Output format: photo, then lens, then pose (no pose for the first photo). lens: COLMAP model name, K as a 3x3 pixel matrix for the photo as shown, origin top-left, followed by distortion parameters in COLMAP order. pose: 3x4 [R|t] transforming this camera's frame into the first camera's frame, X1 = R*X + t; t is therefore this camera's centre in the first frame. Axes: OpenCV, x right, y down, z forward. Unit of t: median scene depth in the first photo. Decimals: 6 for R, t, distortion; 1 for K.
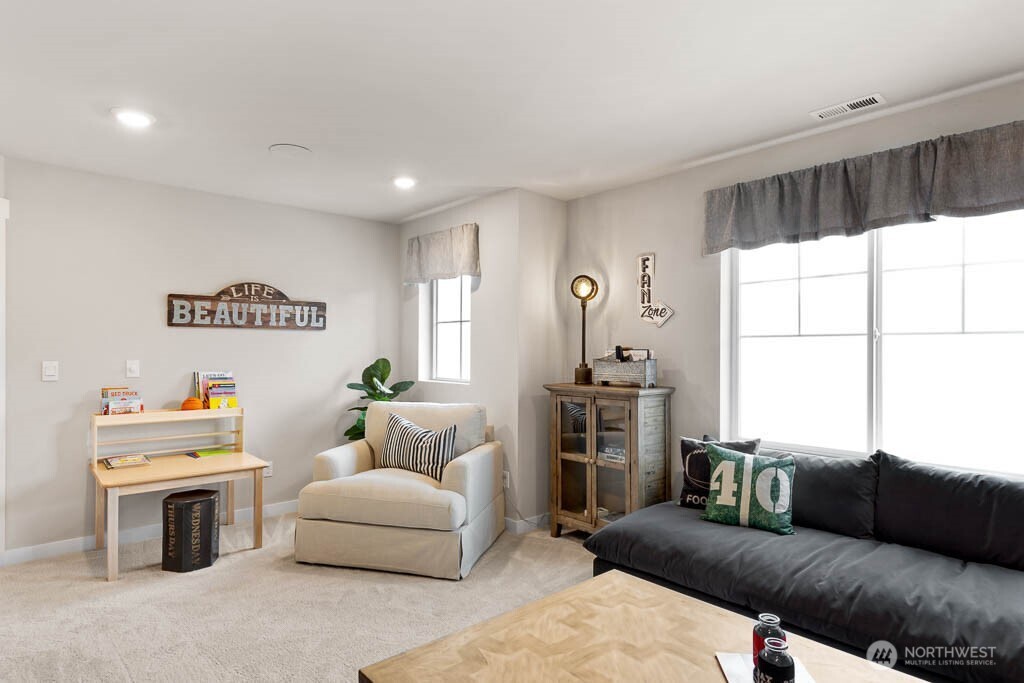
lens RADIAL K [[569.4, 0, 513.2], [0, 569.4, 348.7], [0, 0, 1]] dist [-0.001233, -0.000482]
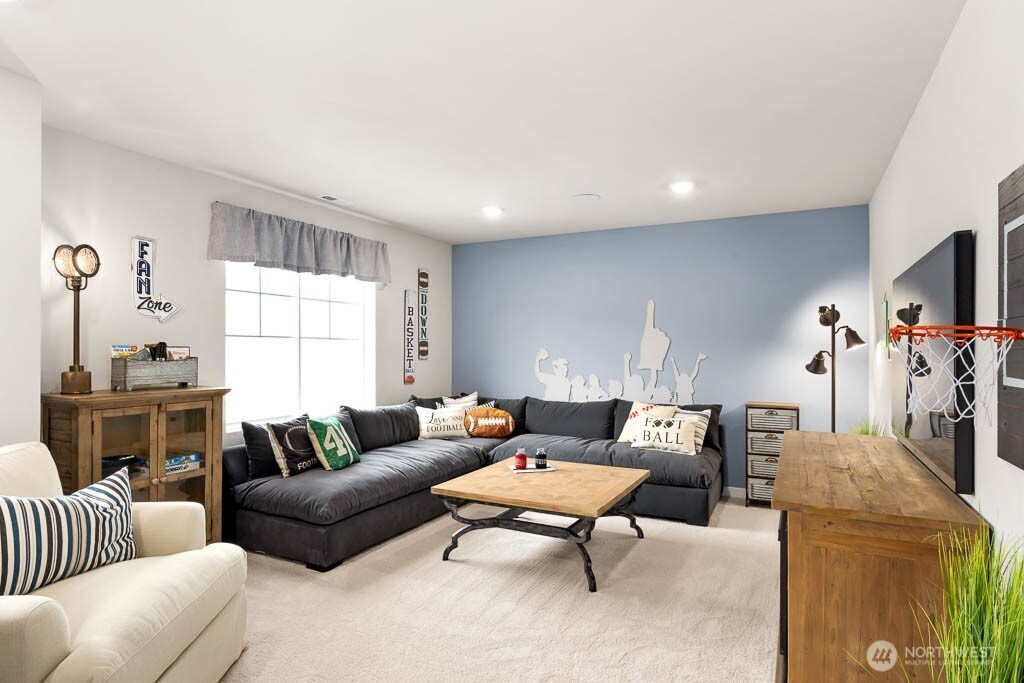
lens RADIAL K [[569.4, 0, 513.2], [0, 569.4, 348.7], [0, 0, 1]] dist [-0.001233, -0.000482]
pose [[-0.352744, -0.001864, 0.935718, -0.797879], [-0.006843, 0.999976, -0.000587, 0.001578], [-0.935695, -0.006610, -0.352749, 0.779378]]
